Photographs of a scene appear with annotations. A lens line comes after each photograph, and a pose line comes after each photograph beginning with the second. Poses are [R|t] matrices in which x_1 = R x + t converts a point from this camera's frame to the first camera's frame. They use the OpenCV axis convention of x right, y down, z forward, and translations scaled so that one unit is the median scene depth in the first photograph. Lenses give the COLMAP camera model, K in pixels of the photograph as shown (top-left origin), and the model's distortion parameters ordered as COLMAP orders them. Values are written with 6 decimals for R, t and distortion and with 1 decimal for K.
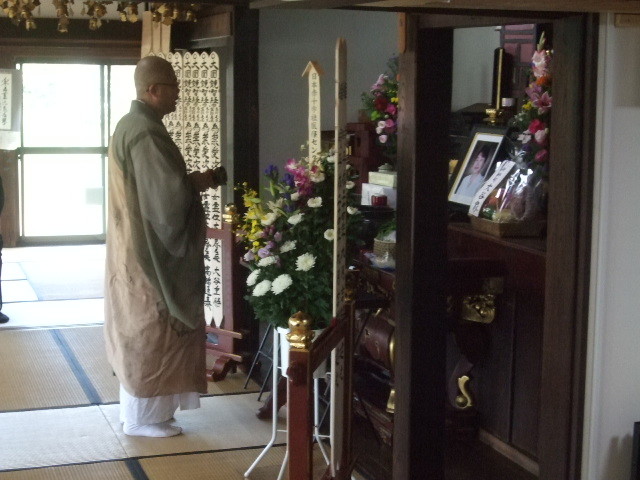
lens RADIAL K [[1147.3, 0, 258.9], [0, 1147.3, 204.2], [0, 0, 1]] dist [-0.009658, 0.090775]
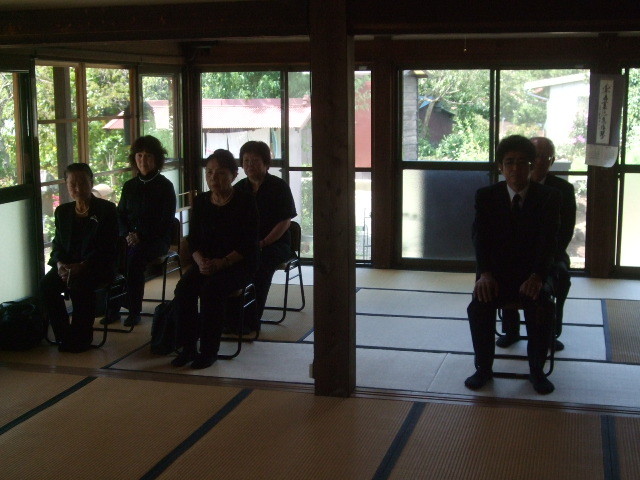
lens RADIAL K [[982.4, 0, 320.0], [0, 982.4, 240.0], [0, 0, 1]] dist [-0.053581, -0.012659]
pose [[0.849630, 0.060847, -0.523857, -0.018345], [-0.043529, 0.998024, 0.045324, -0.034657], [0.525579, -0.015706, 0.850600, 0.530878]]
